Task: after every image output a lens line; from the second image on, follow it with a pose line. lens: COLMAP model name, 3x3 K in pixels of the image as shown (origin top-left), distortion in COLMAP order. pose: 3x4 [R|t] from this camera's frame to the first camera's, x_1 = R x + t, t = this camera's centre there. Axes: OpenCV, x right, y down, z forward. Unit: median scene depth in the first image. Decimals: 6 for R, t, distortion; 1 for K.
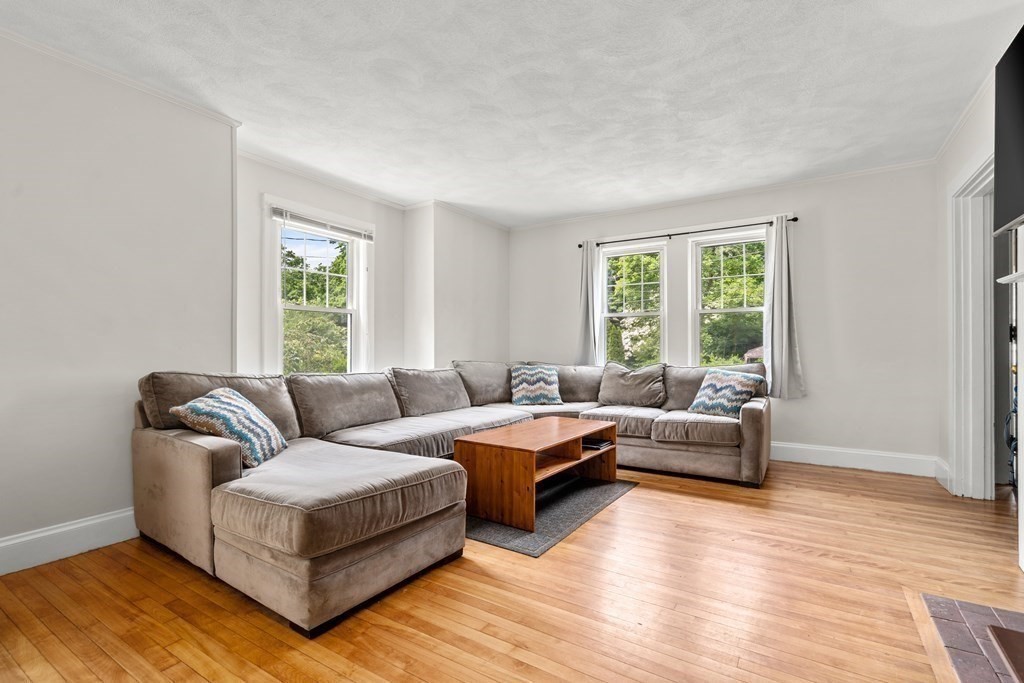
lens RADIAL K [[468.5, 0, 513.7], [0, 468.5, 346.8], [0, 0, 1]] dist [-0.003172, 0.001379]
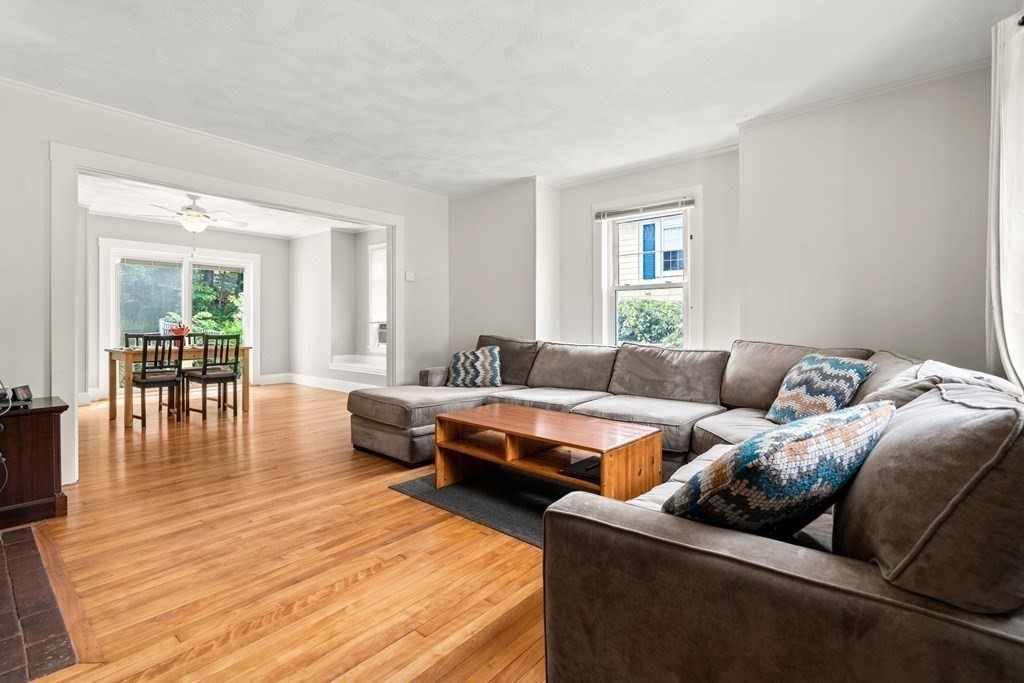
lens RADIAL K [[468.5, 0, 516.4], [0, 468.5, 329.5], [0, 0, 1]] dist [-0.003172, 0.001379]
pose [[-0.140234, 0.015735, -0.989993, 0.687214], [0.009745, 0.999847, 0.014512, -0.000944], [0.990070, -0.007612, -0.140366, 0.825054]]
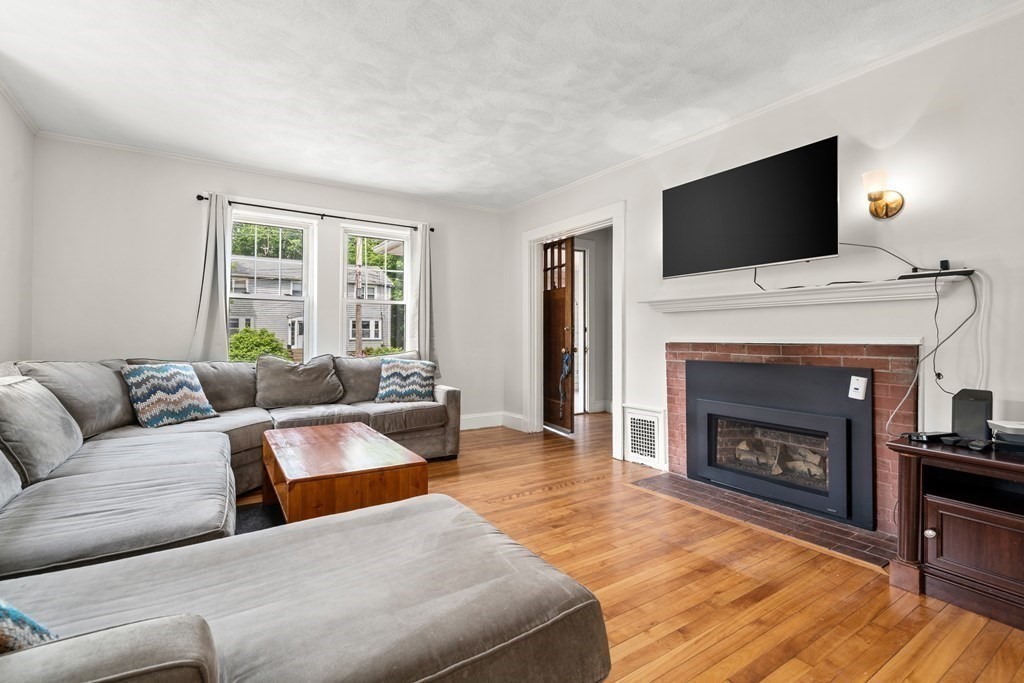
lens RADIAL K [[468.5, 0, 514.1], [0, 468.5, 336.4], [0, 0, 1]] dist [-0.003172, 0.001379]
pose [[0.414344, 0.004291, 0.910110, -0.393061], [-0.005702, 0.999982, -0.002119, -0.000294], [-0.910102, -0.004311, 0.414361, 0.314241]]
